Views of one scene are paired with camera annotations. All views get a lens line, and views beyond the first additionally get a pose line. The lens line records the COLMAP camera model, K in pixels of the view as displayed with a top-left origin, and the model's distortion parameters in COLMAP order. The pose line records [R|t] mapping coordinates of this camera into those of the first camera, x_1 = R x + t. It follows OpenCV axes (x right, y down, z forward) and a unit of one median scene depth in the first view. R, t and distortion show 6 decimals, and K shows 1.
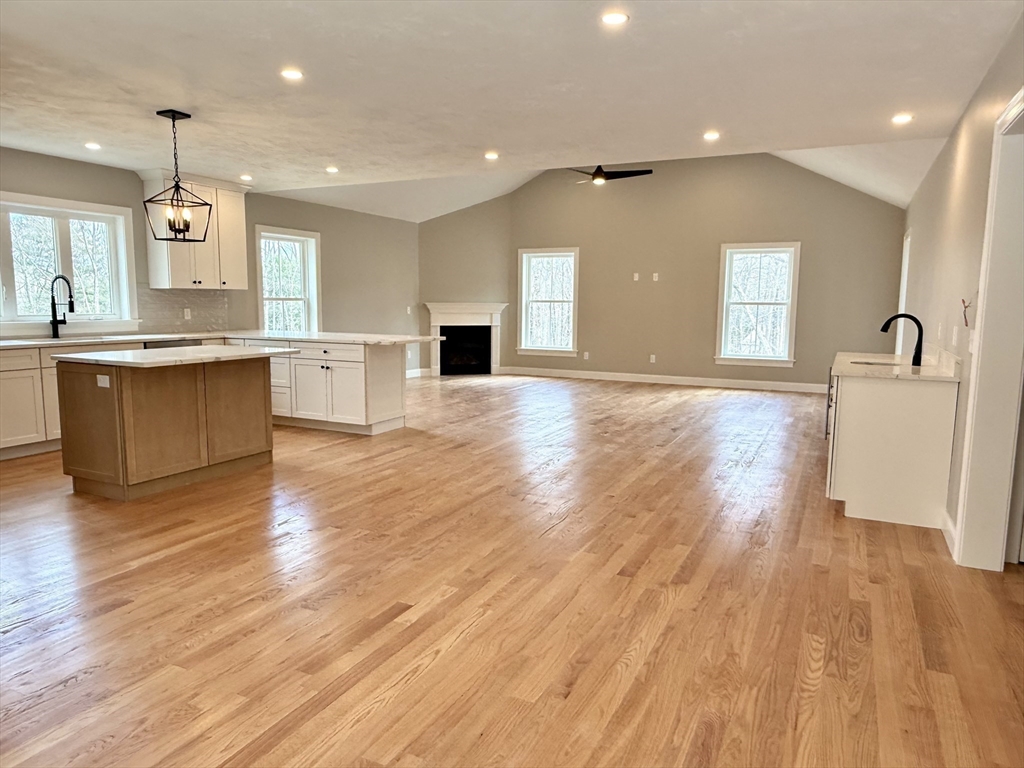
lens RADIAL K [[691.4, 0, 512.0], [0, 691.4, 384.0], [0, 0, 1]] dist [-0.002921, -0.001497]
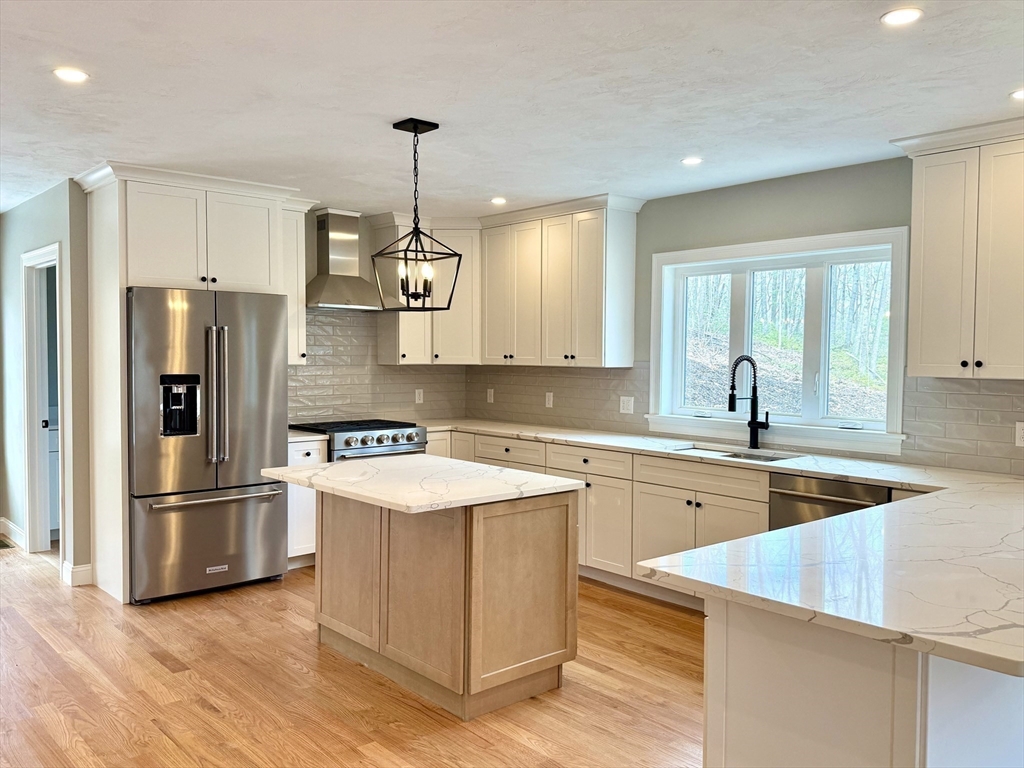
lens RADIAL K [[830.5, 0, 512.0], [0, 830.5, 384.0], [0, 0, 1]] dist [0.139658, -0.206405]
pose [[-0.382706, 0.024684, -0.923540, 0.174224], [-0.121956, 0.989545, 0.076985, -0.153825], [0.915785, 0.142094, -0.375695, 1.024884]]
